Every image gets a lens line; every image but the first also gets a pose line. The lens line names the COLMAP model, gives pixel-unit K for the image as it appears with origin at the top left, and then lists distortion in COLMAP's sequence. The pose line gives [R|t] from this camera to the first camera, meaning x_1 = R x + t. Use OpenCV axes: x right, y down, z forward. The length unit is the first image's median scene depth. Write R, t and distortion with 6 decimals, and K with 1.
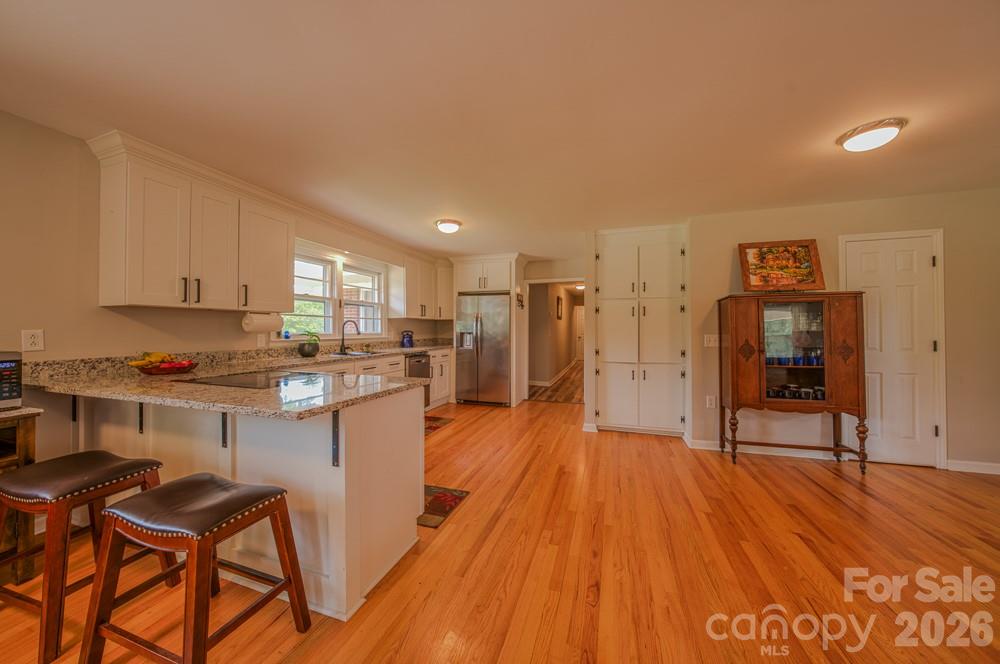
lens RADIAL K [[347.7, 0, 497.1], [0, 347.7, 325.3], [0, 0, 1]] dist [-0.015552, 0.002245]
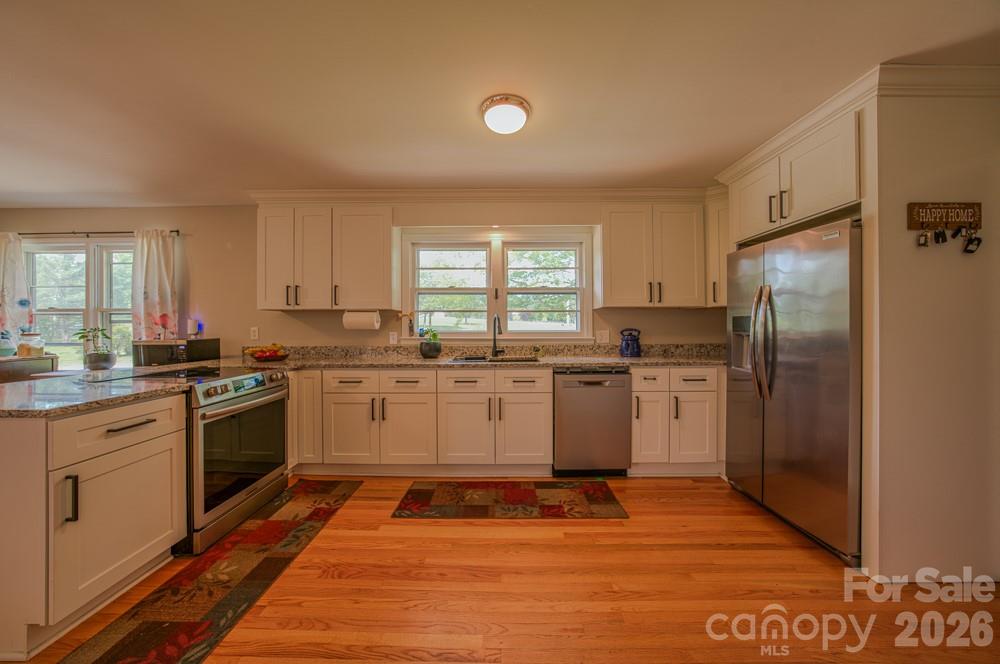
lens RADIAL K [[347.7, 0, 497.8], [0, 347.7, 324.5], [0, 0, 1]] dist [-0.015552, 0.002245]
pose [[0.308773, -0.006156, -0.951116, 0.360463], [0.013059, 0.999912, -0.002232, 0.010260], [0.951046, -0.011731, 0.308827, 0.925563]]
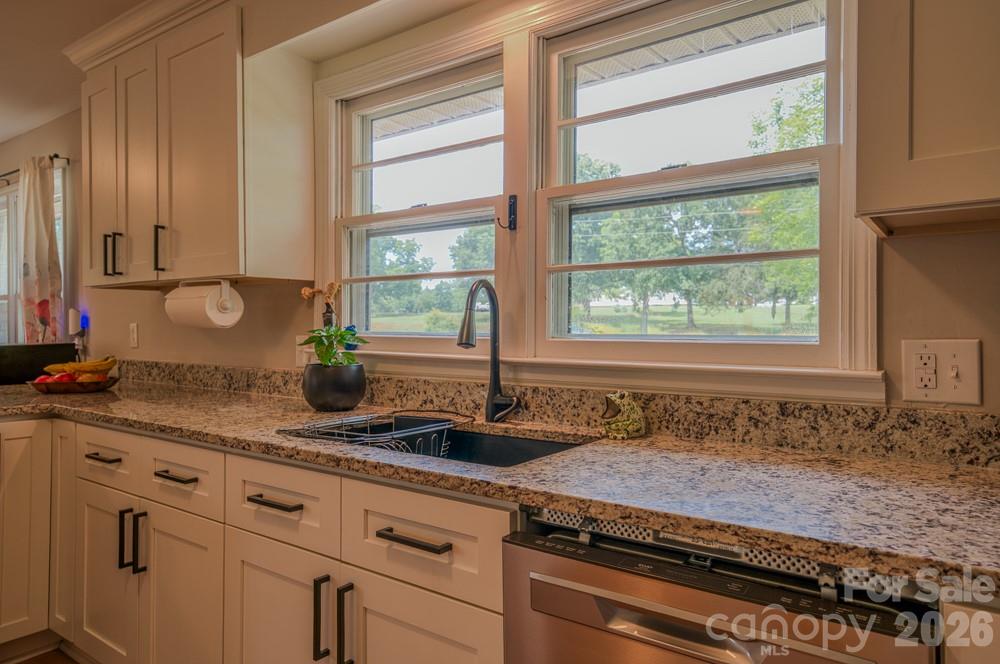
lens RADIAL K [[649.5, 0, 499.0], [0, 649.5, 330.6], [0, 0, 1]] dist [0.030581, 0.006936]
pose [[-0.304842, 0.006088, -0.952383, -0.030129], [0.009542, 0.999949, 0.003338, 0.019759], [0.952355, -0.008070, -0.304885, 1.372622]]
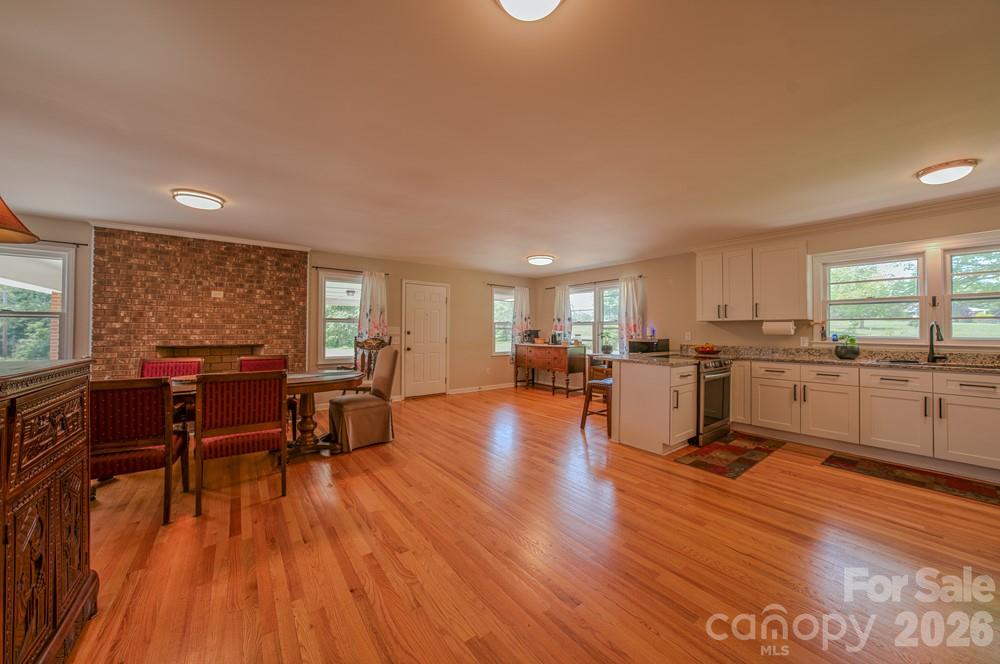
lens RADIAL K [[347.7, 0, 503.0], [0, 347.7, 326.9], [0, 0, 1]] dist [-0.015552, 0.002245]
pose [[-0.552288, -0.011593, -0.833573, 0.924300], [0.005174, 0.999836, -0.017334, 0.005915], [0.833638, -0.013886, -0.552137, 0.734281]]
